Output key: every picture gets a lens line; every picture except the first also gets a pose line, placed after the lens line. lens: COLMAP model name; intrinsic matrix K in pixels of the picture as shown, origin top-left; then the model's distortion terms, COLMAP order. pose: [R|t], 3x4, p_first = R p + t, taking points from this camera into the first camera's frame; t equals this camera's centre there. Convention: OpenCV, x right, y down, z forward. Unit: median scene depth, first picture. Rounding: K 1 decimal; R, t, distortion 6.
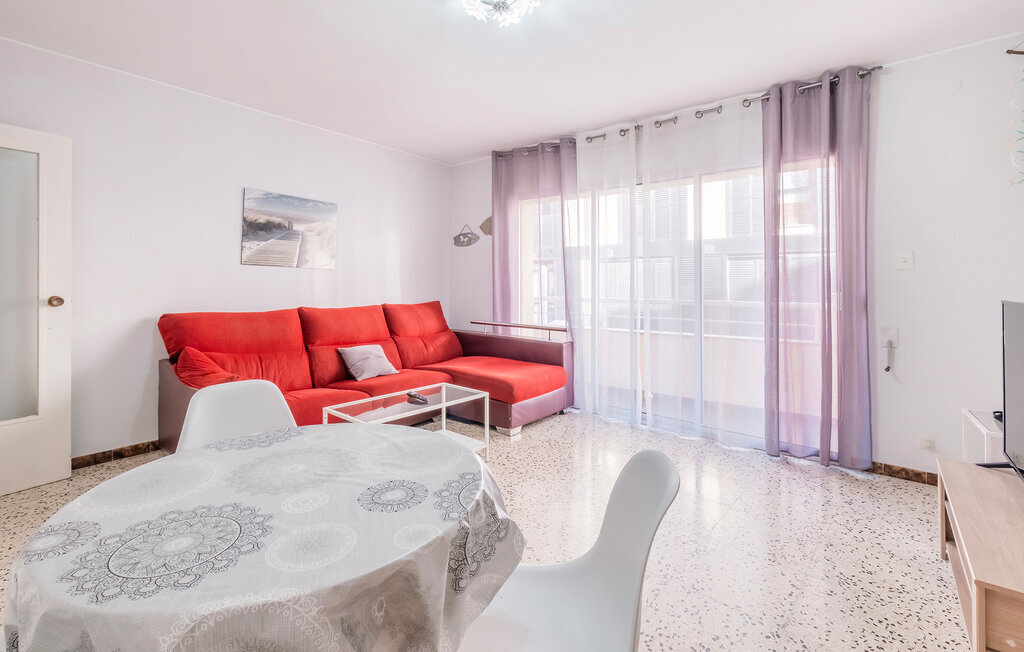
lens RADIAL K [[461.2, 0, 534.1], [0, 461.2, 288.0], [0, 0, 1]] dist [-0.003424, -0.000159]
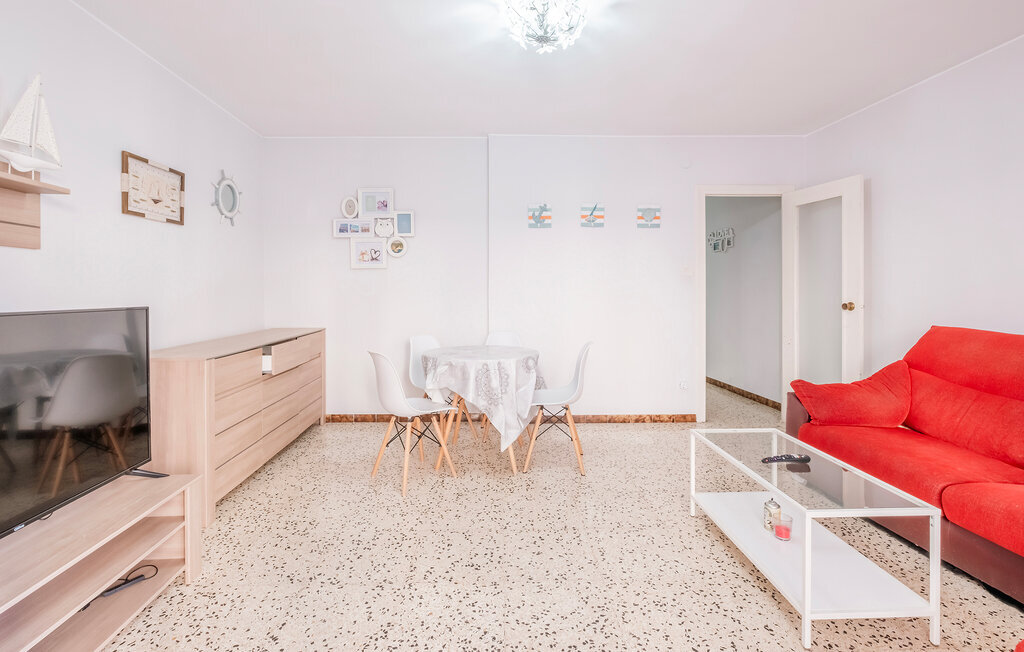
lens RADIAL K [[461.2, 0, 503.2], [0, 461.2, 291.5], [0, 0, 1]] dist [-0.003424, -0.000159]
pose [[-0.771410, -0.001551, -0.636337, 0.413440], [-0.006832, 0.999960, 0.005844, -0.011391], [0.636302, 0.008856, -0.771389, 1.022229]]
